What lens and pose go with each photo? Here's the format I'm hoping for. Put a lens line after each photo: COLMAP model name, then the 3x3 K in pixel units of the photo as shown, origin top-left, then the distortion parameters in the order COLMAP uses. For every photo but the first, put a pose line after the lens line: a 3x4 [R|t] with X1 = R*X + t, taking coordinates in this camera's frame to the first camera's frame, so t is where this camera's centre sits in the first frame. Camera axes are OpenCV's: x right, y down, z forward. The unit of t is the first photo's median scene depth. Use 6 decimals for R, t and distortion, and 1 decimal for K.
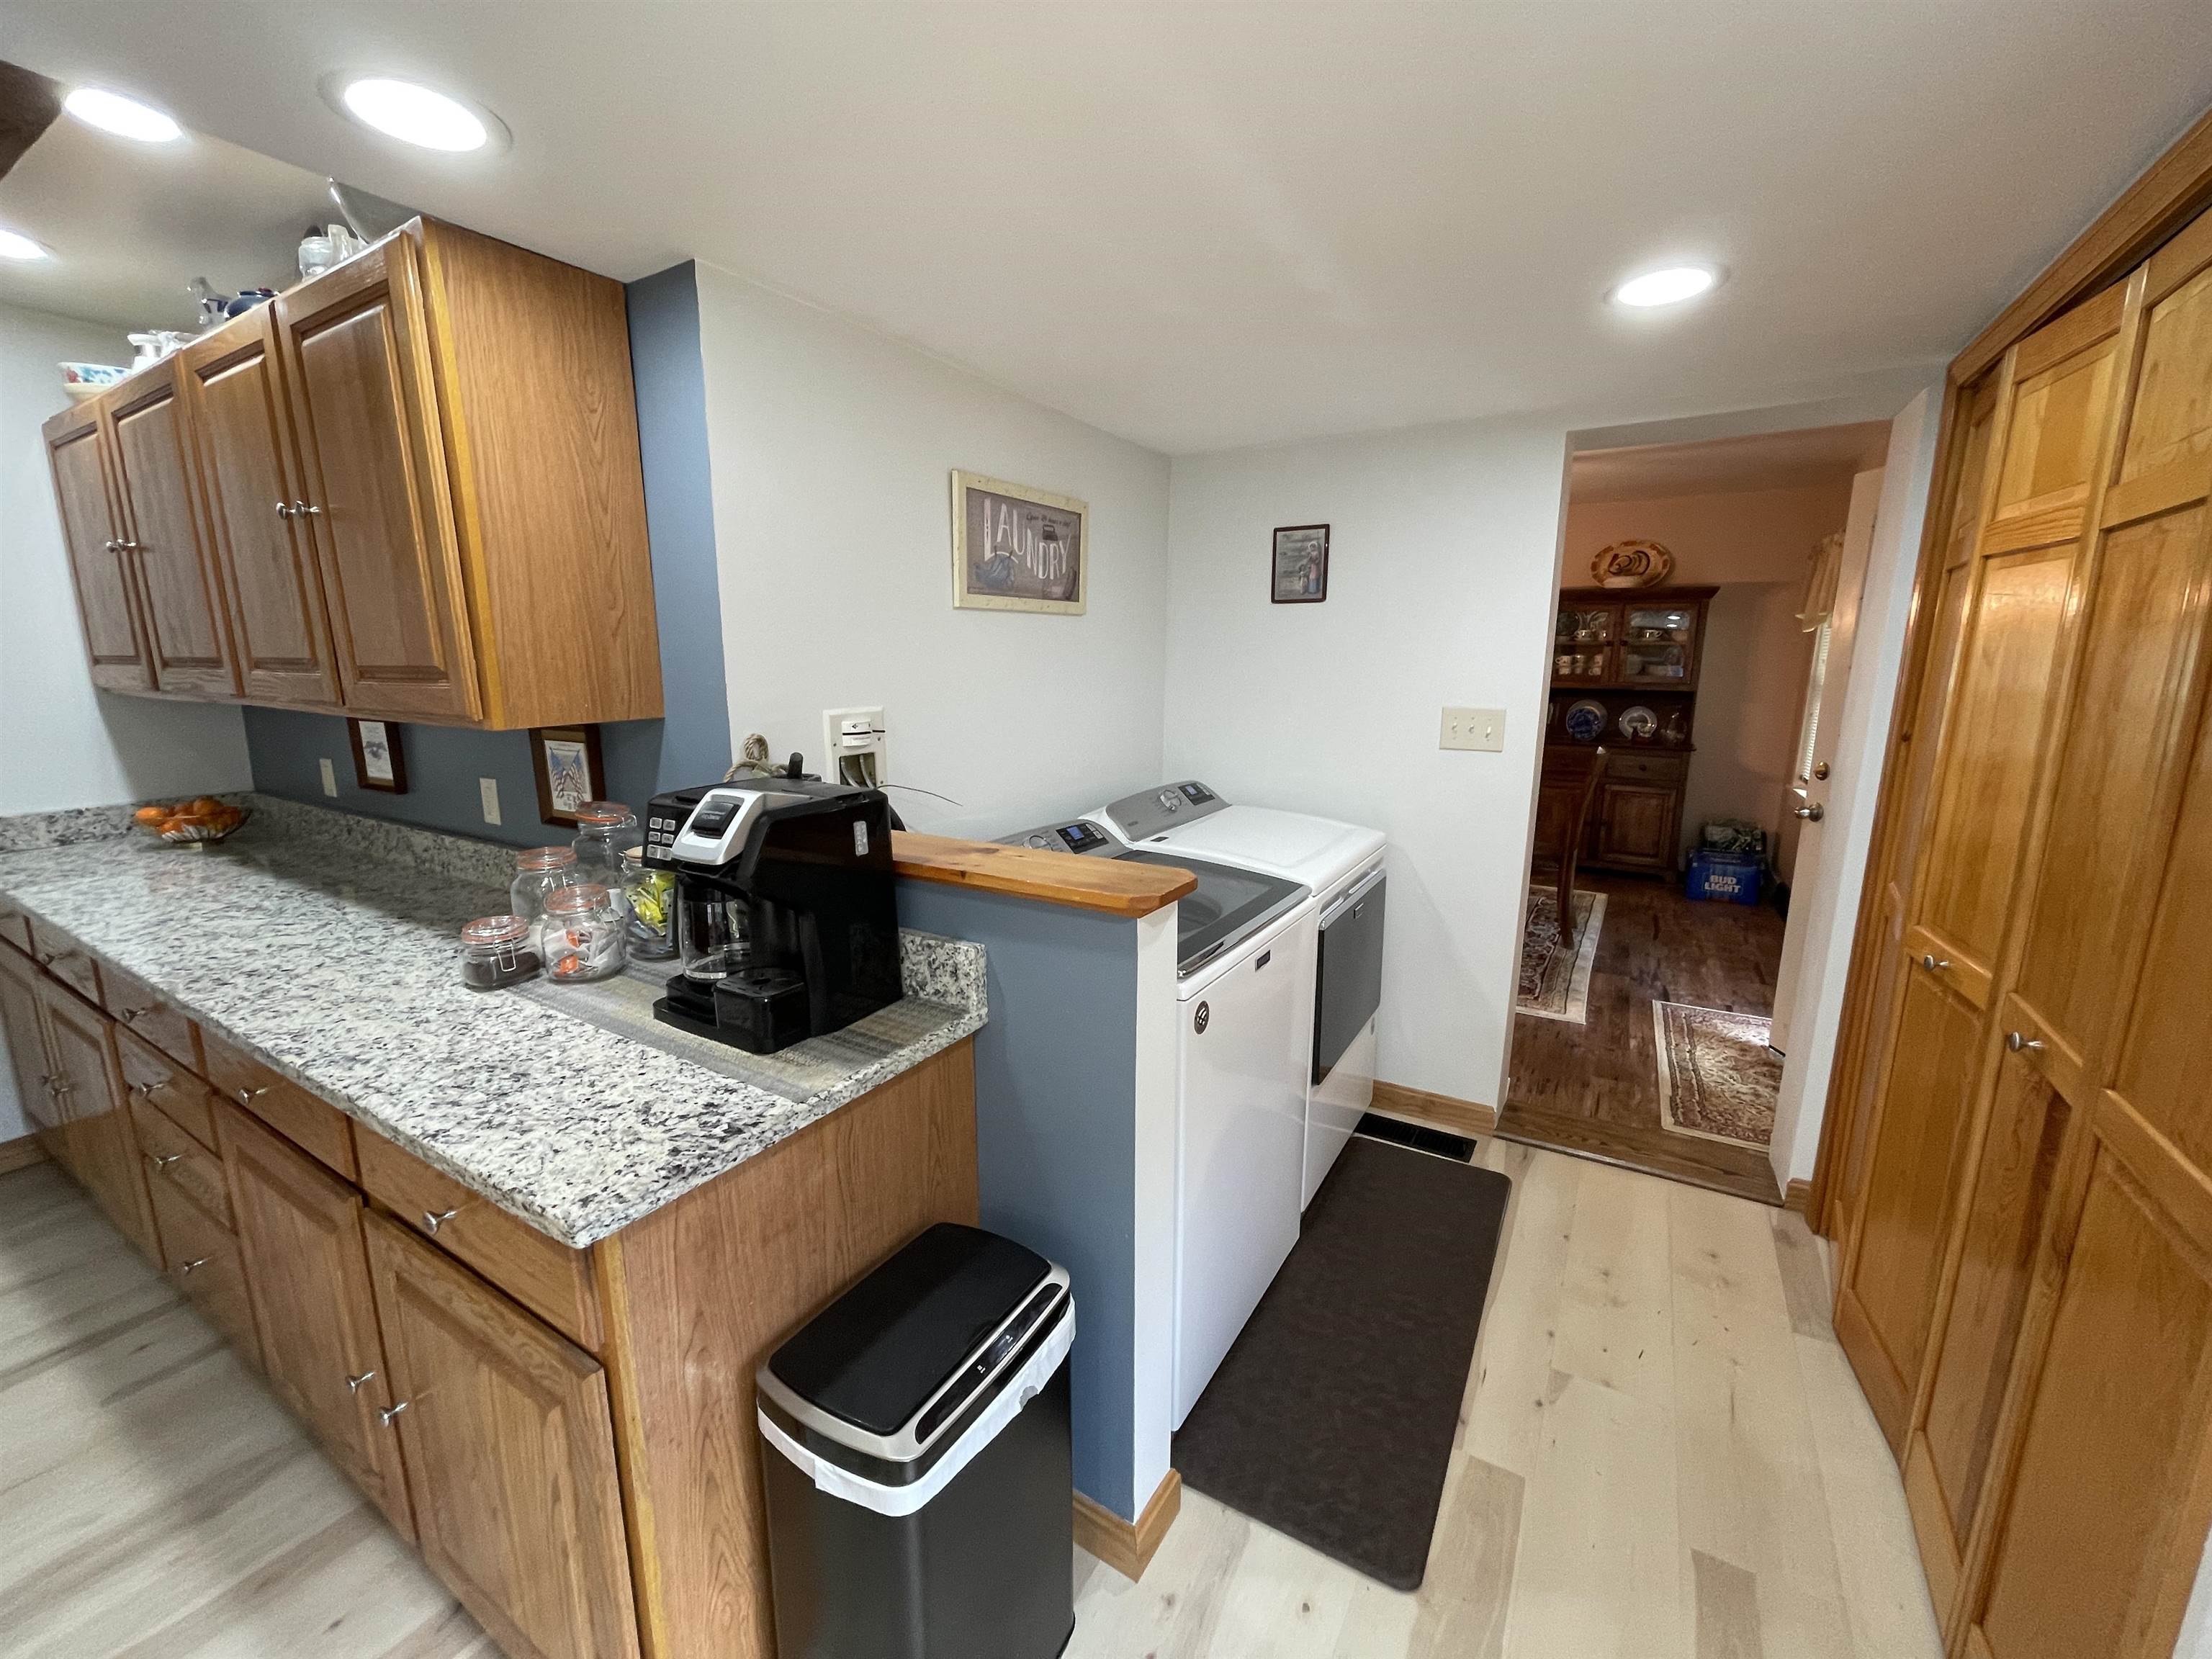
lens RADIAL K [[891.9, 0, 1105.9], [0, 891.9, 823.6], [0, 0, 1]] dist [0.000243, -0.000019]
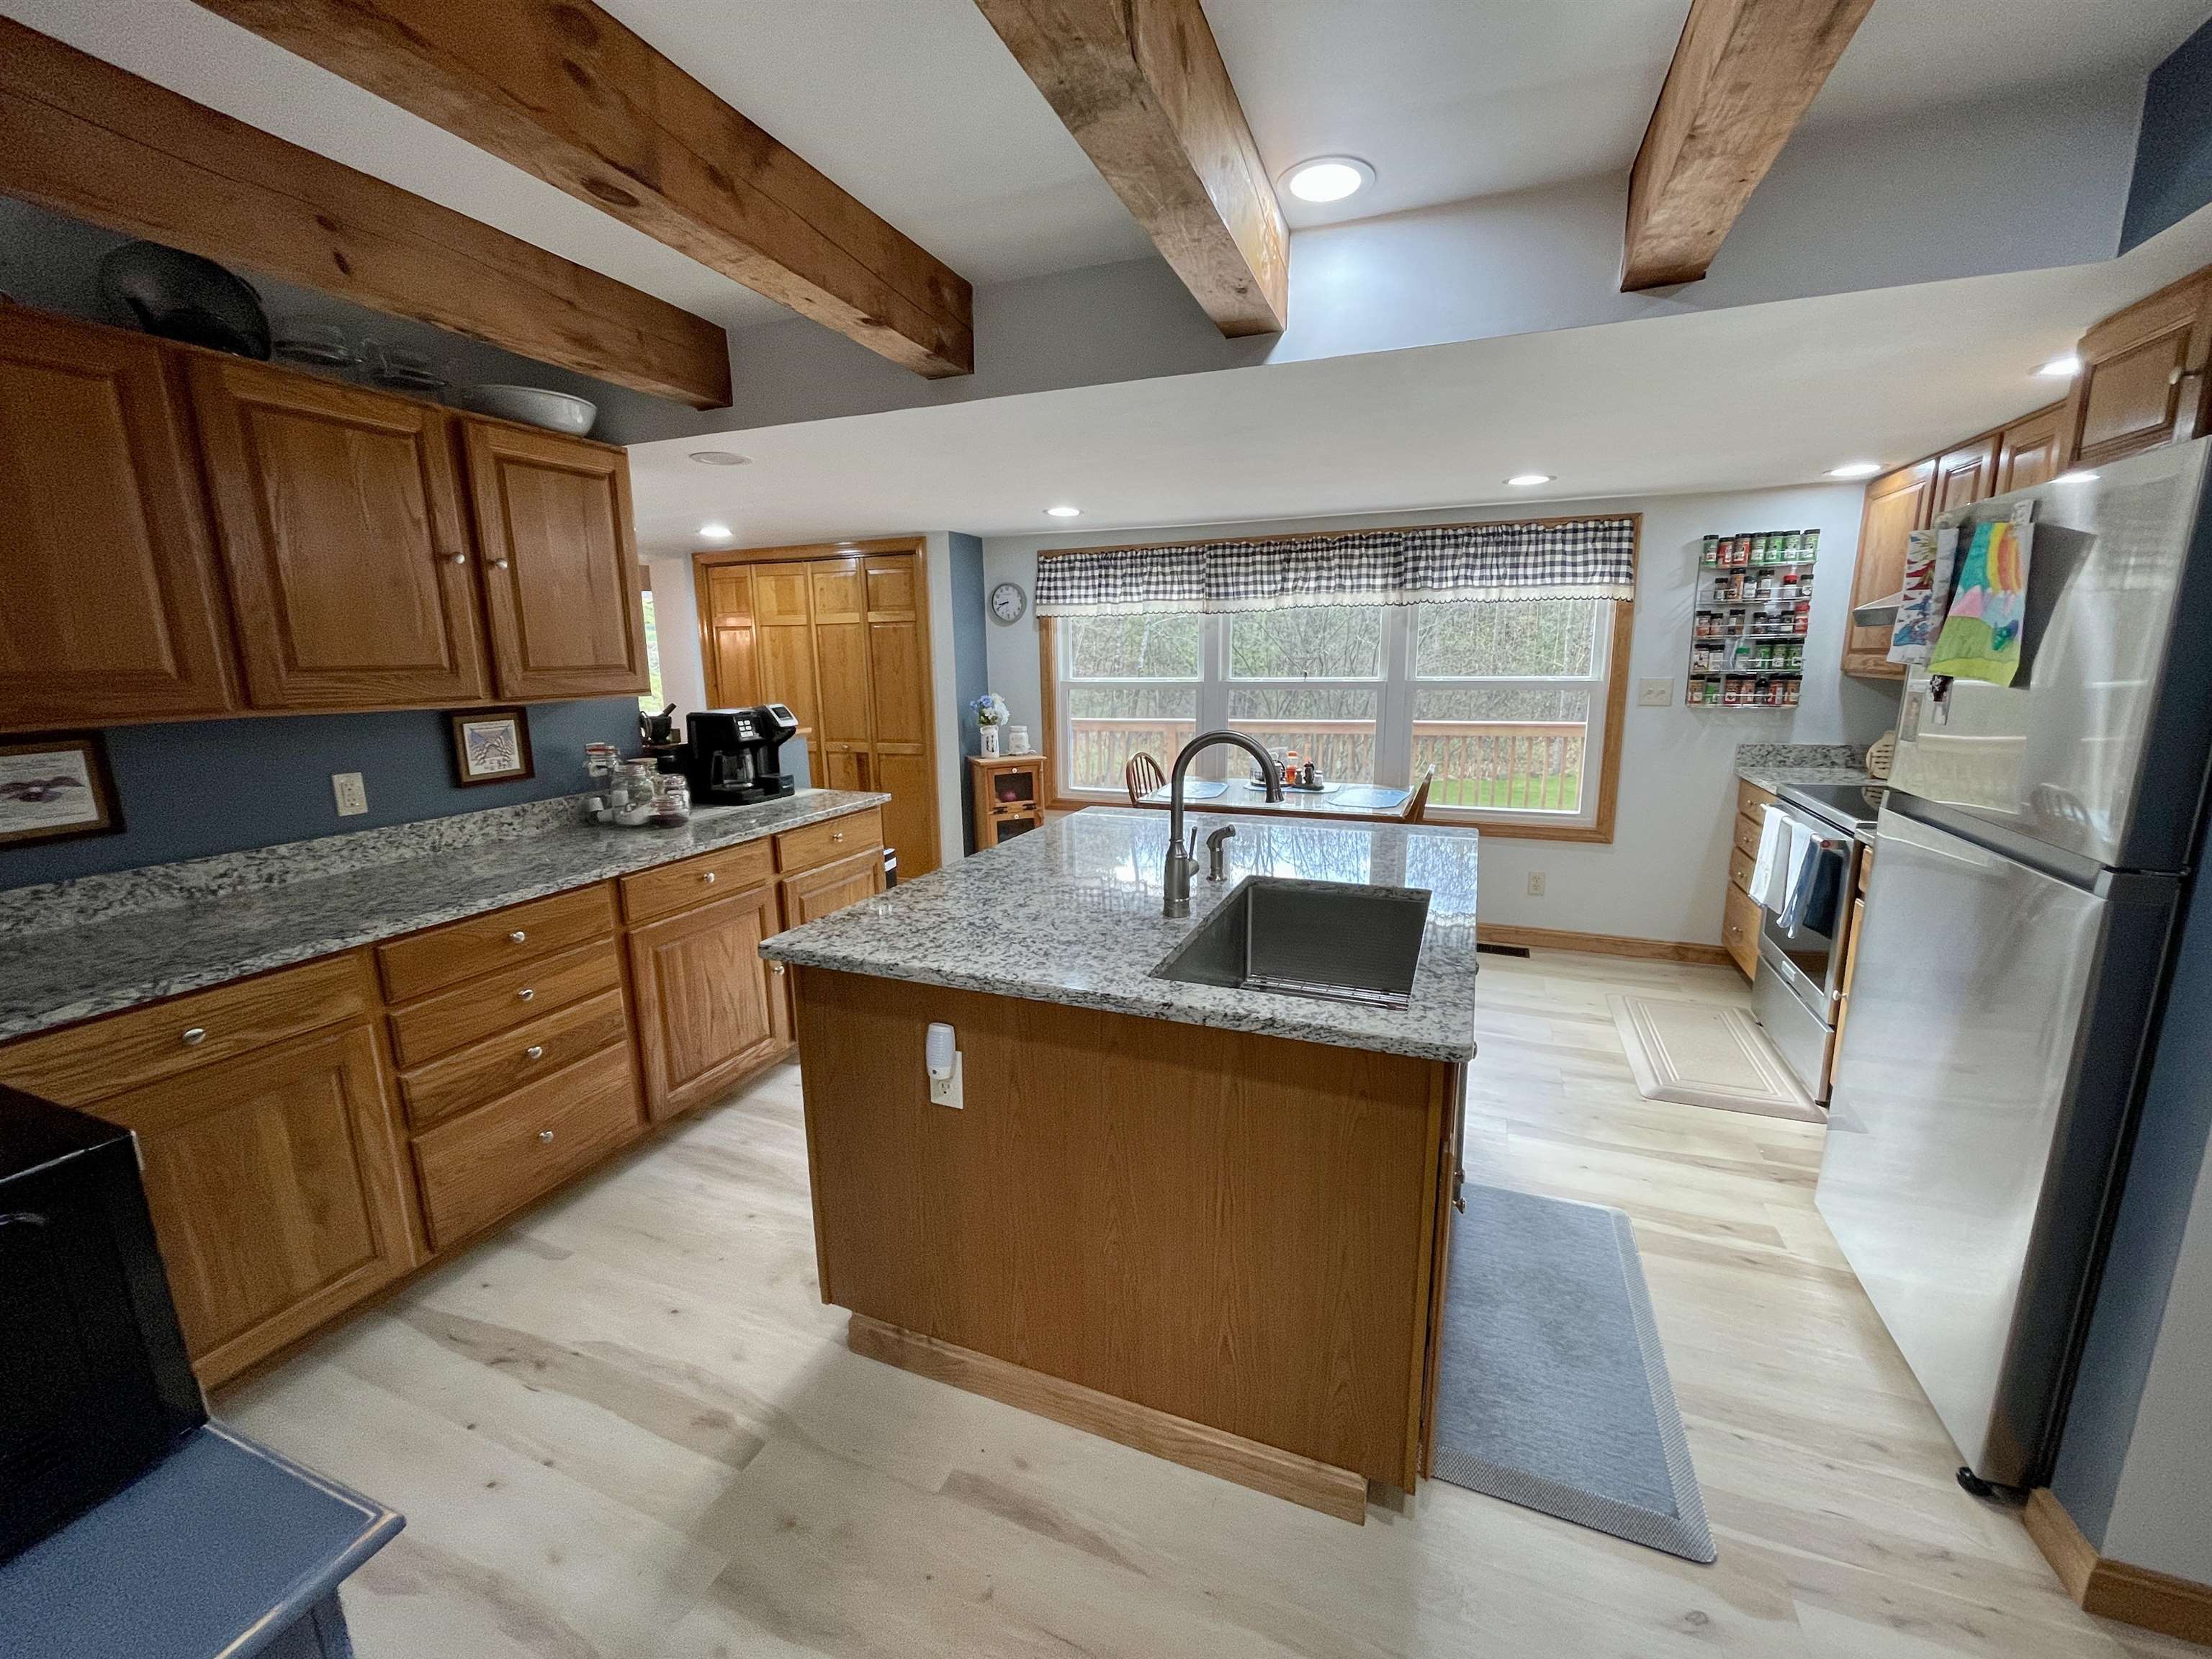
lens RADIAL K [[891.9, 0, 1106.4], [0, 891.9, 824.7], [0, 0, 1]] dist [0.000243, -0.000019]
pose [[-0.171120, -0.188831, 0.966986, -1.931048], [0.195736, 0.955383, 0.221203, -0.049641], [-0.965612, 0.227126, -0.126524, 0.242099]]
